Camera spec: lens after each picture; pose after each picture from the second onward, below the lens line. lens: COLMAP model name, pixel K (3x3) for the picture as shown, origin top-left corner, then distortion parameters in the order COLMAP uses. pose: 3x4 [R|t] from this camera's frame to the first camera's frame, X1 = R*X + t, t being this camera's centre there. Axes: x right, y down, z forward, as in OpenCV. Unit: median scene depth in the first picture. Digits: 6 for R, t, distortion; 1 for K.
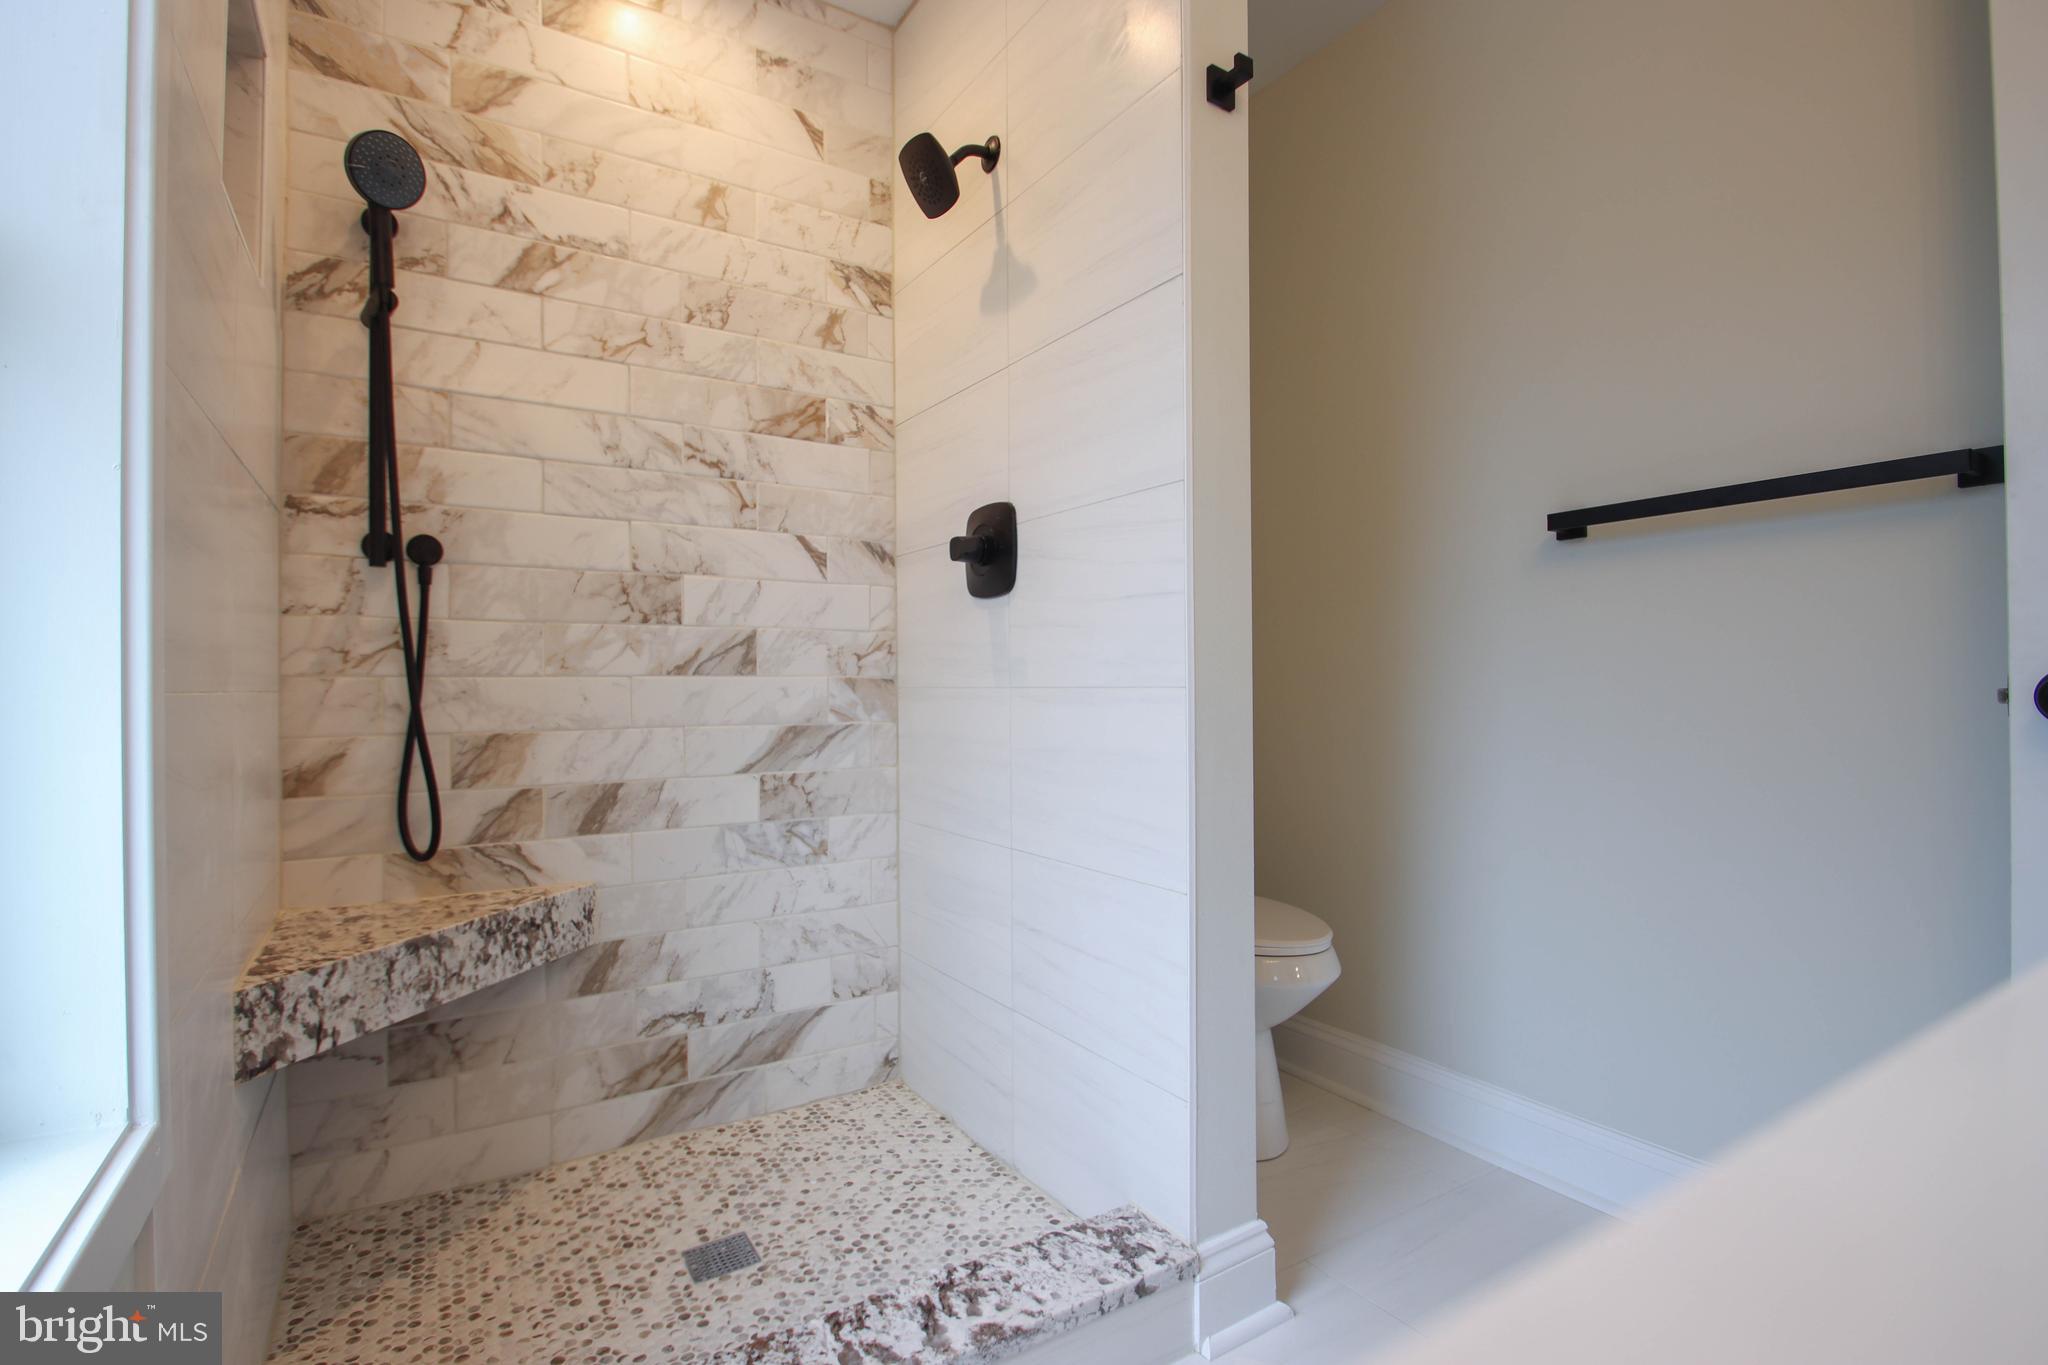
lens RADIAL K [[948.8, 0, 1006.2], [0, 948.8, 681.7], [0, 0, 1]] dist [0.014684, -0.016771]
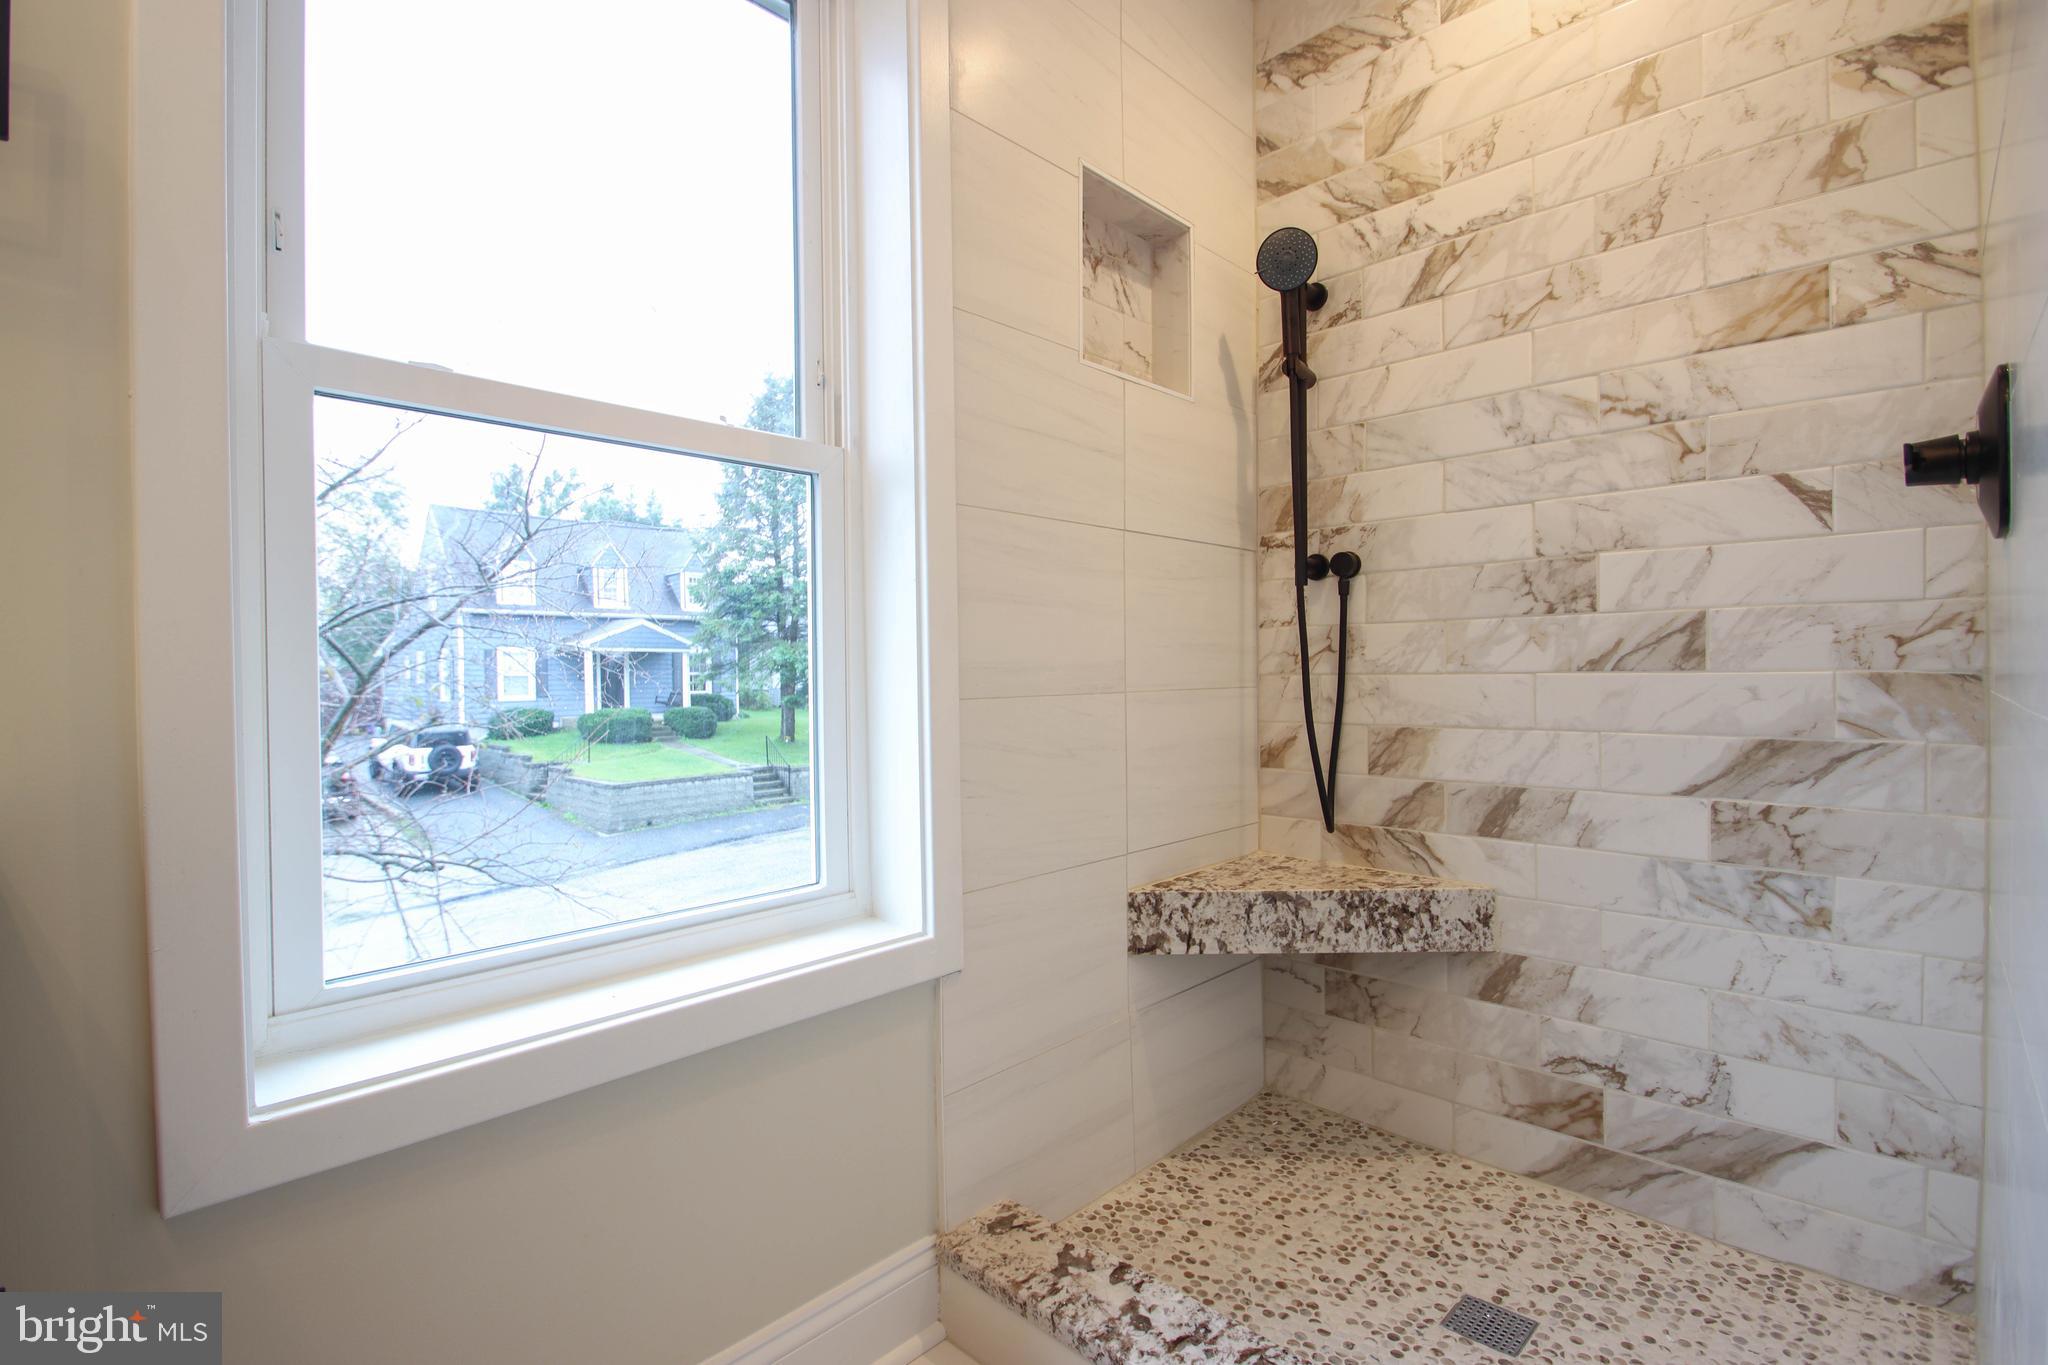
lens RADIAL K [[948.8, 0, 1006.2], [0, 948.8, 681.7], [0, 0, 1]] dist [0.014684, -0.016771]
pose [[0.240516, 0.014692, -0.970534, 0.373560], [0.018089, 0.999644, 0.019616, -0.024672], [0.970476, -0.022274, 0.240165, 0.289927]]
